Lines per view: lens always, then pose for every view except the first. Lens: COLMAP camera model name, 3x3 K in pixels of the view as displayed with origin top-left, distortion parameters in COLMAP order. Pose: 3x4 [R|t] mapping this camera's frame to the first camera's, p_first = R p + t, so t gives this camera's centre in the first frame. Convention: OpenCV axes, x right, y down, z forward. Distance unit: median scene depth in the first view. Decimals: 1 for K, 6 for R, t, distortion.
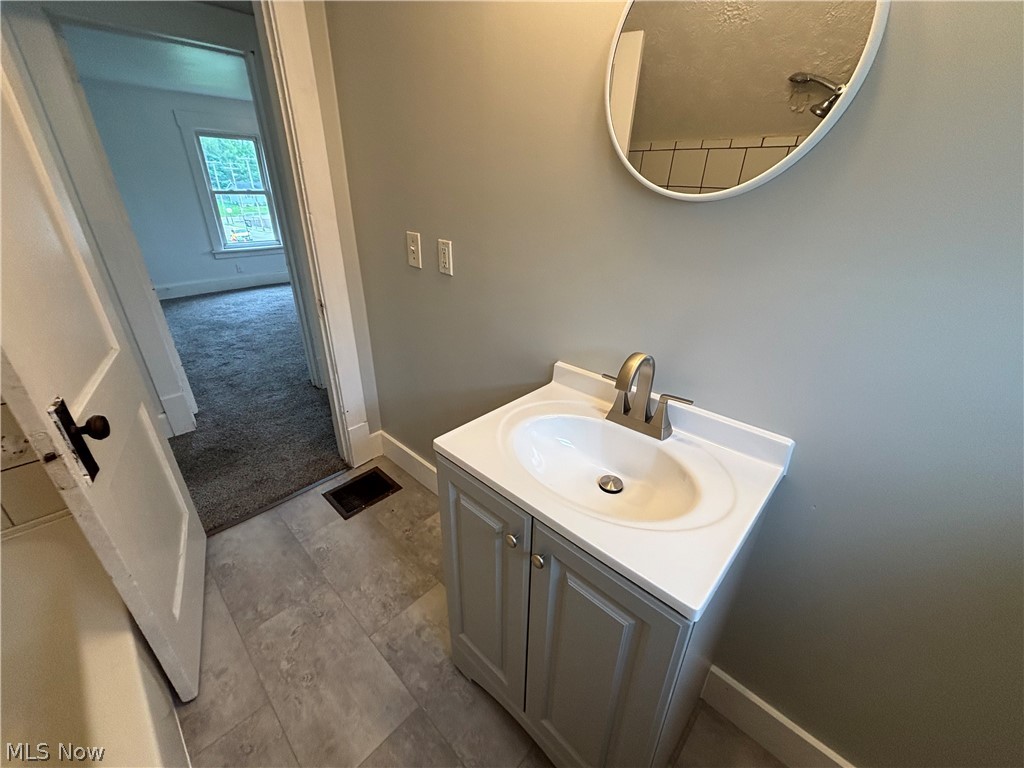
lens RADIAL K [[409.5, 0, 515.8], [0, 409.5, 382.2], [0, 0, 1]] dist [0.000649, -0.000523]
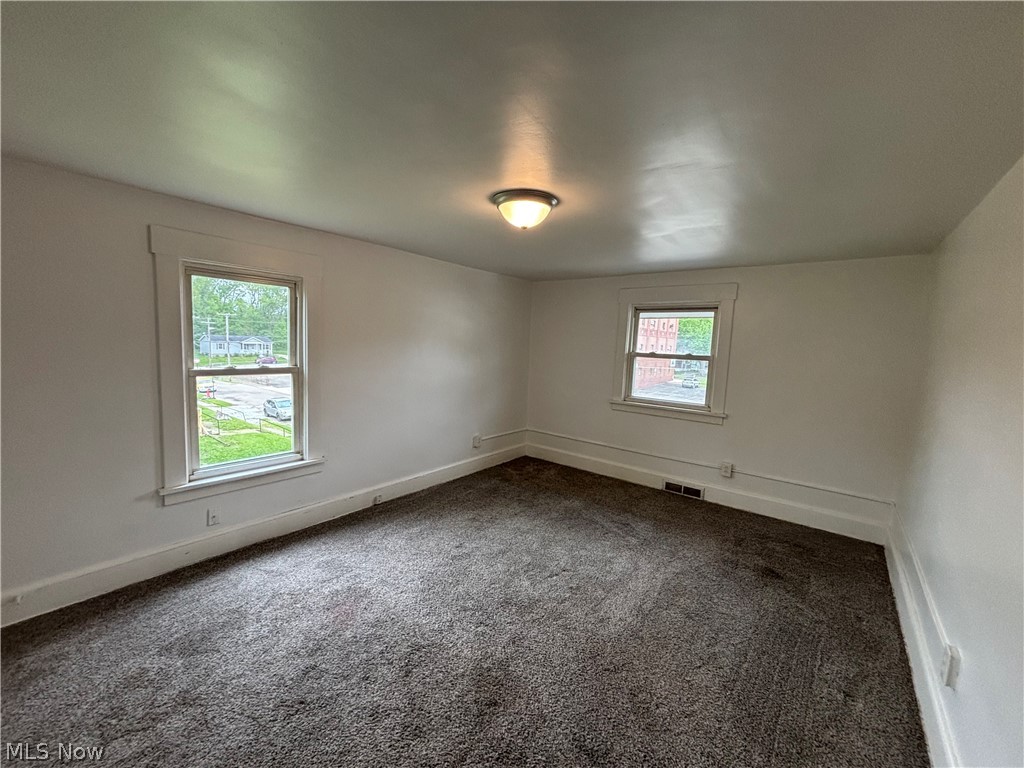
lens RADIAL K [[409.5, 0, 505.2], [0, 409.5, 378.6], [0, 0, 1]] dist [0.000649, -0.000523]
pose [[0.997259, -0.000269, 0.073992, -0.384115], [0.025665, 0.939168, -0.342498, -0.268394], [-0.069398, 0.343458, 0.936600, 0.492302]]
